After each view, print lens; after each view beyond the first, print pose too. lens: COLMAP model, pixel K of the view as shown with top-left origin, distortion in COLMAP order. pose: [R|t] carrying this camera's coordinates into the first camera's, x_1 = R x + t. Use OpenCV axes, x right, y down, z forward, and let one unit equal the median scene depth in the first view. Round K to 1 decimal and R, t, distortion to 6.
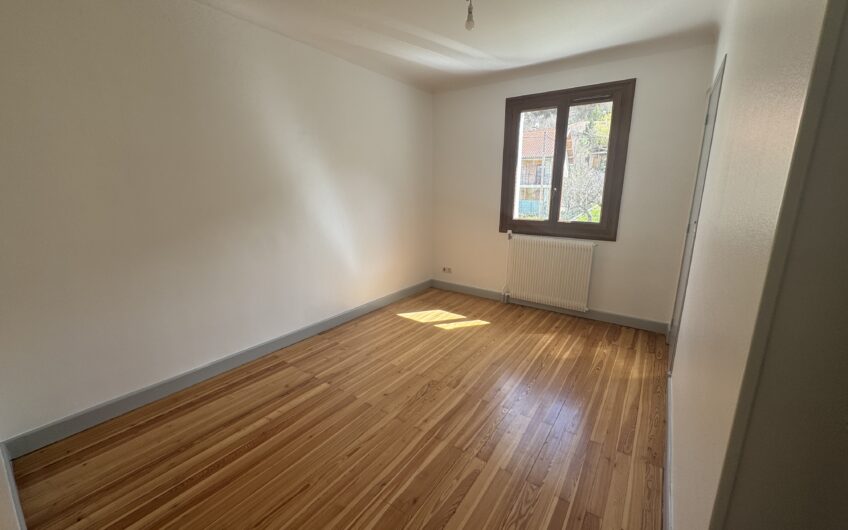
lens RADIAL K [[343.3, 0, 428.5], [0, 343.3, 257.5], [0, 0, 1]] dist [-0.000236, 0.000032]
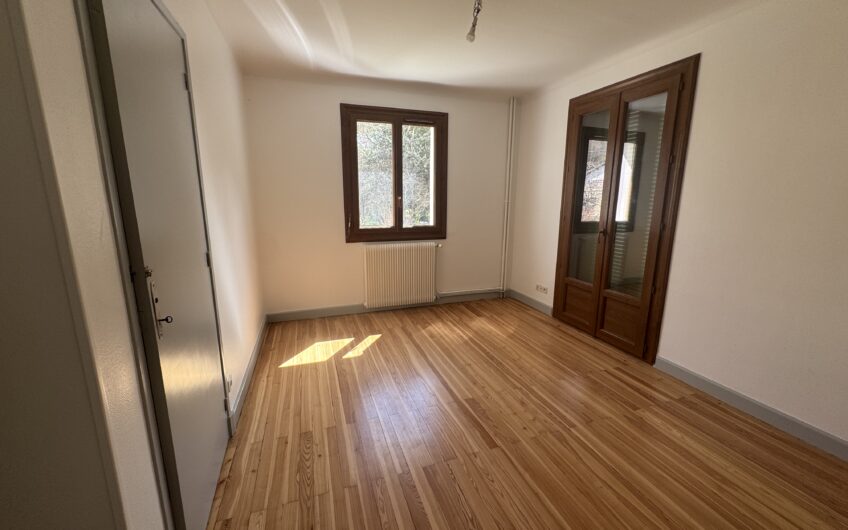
lens RADIAL K [[336.7, 0, 424.0], [0, 336.7, 265.0], [0, 0, 1]] dist [0.000172, 0.000063]
pose [[0.575396, -0.157385, 0.802589, -0.486110], [0.163636, 0.983622, 0.075571, -0.056487], [-0.801338, 0.087850, 0.591726, 0.315576]]
